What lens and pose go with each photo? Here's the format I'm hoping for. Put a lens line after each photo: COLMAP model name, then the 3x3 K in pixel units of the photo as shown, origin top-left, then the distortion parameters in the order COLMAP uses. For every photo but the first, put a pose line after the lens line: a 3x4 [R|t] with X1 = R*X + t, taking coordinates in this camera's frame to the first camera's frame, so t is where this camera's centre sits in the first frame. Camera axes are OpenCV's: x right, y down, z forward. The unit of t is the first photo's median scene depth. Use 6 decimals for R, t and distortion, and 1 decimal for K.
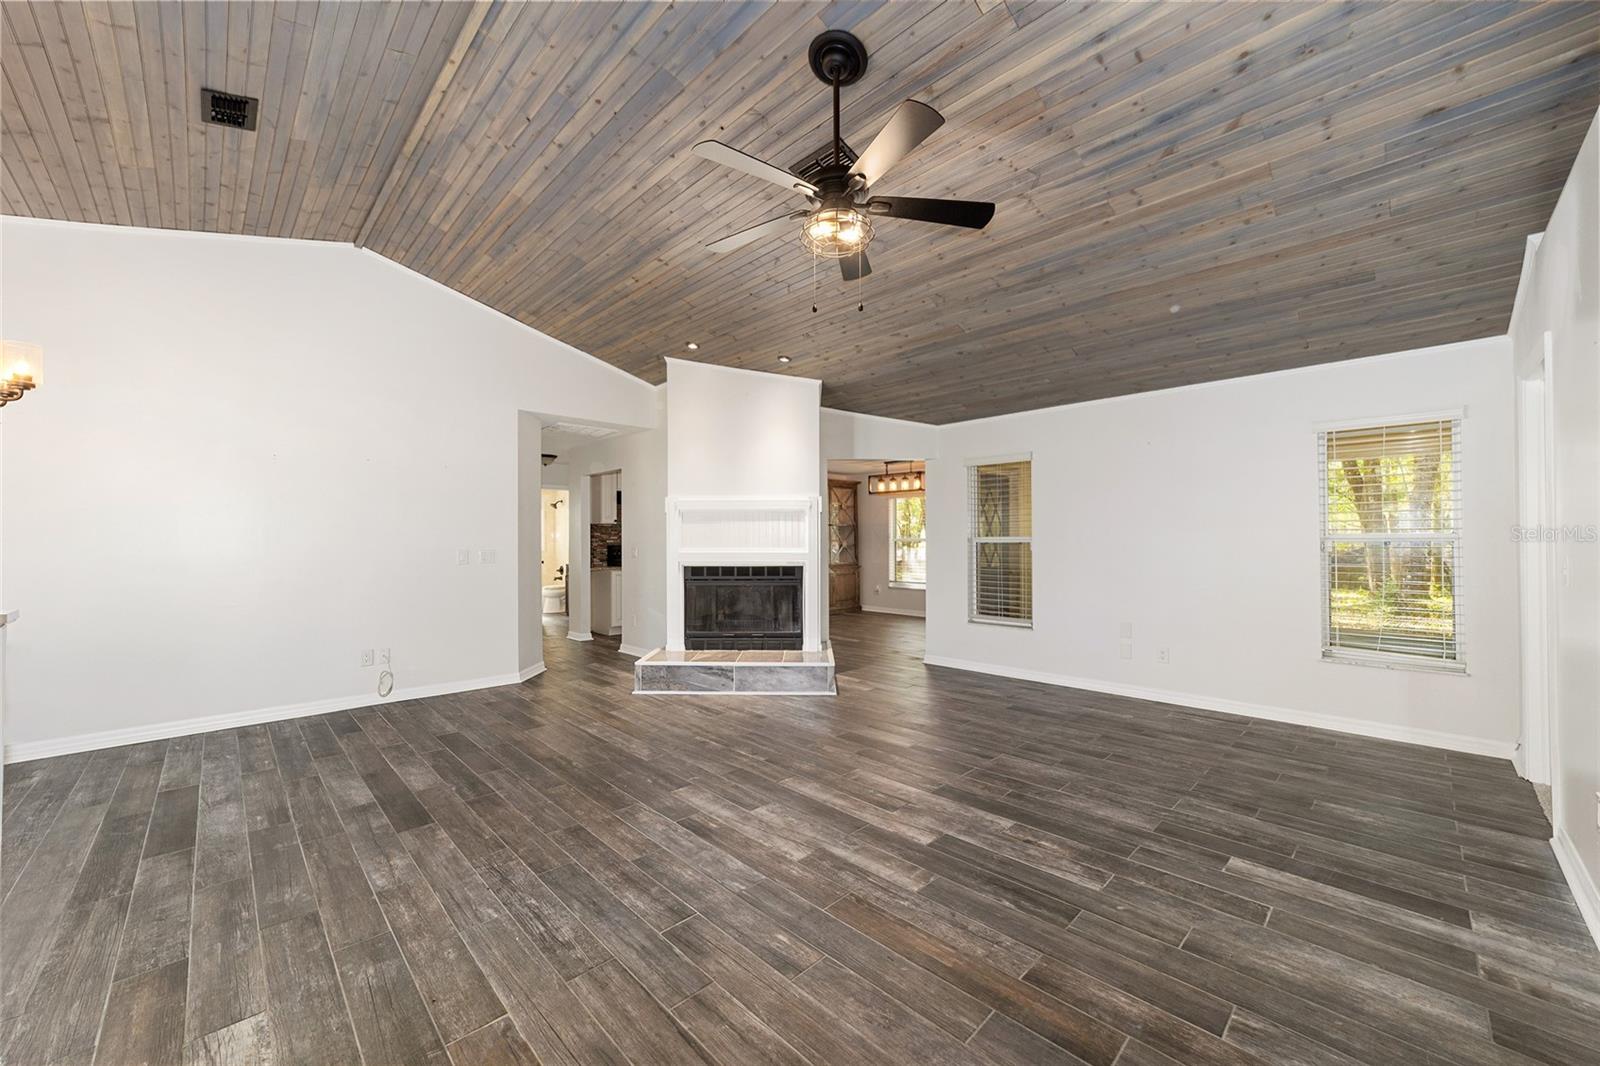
lens RADIAL K [[610.3, 0, 792.8], [0, 610.3, 533.2], [0, 0, 1]] dist [-0.008995, 0.005420]
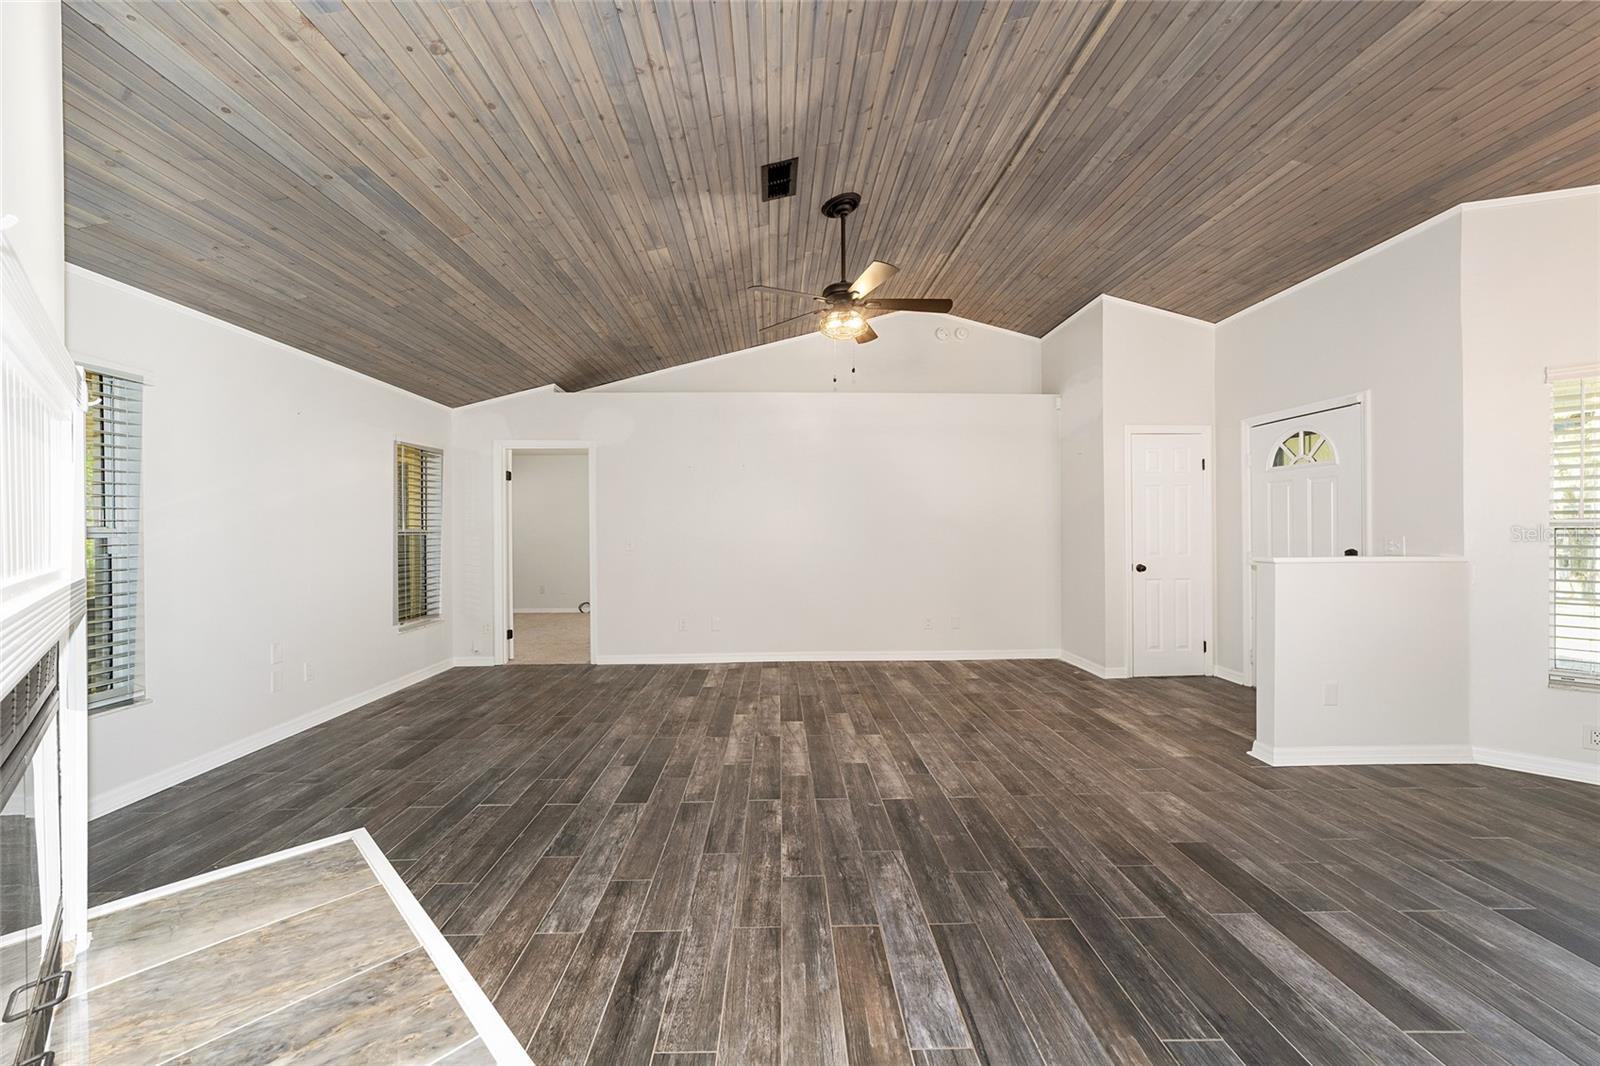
lens RADIAL K [[610.3, 0, 792.7], [0, 610.3, 531.3], [0, 0, 1]] dist [-0.008995, 0.005420]
pose [[-0.736170, 0.008132, 0.676748, -0.732872], [-0.001452, 0.999907, -0.013595, 0.029248], [-0.676796, -0.010991, -0.736089, 1.893958]]
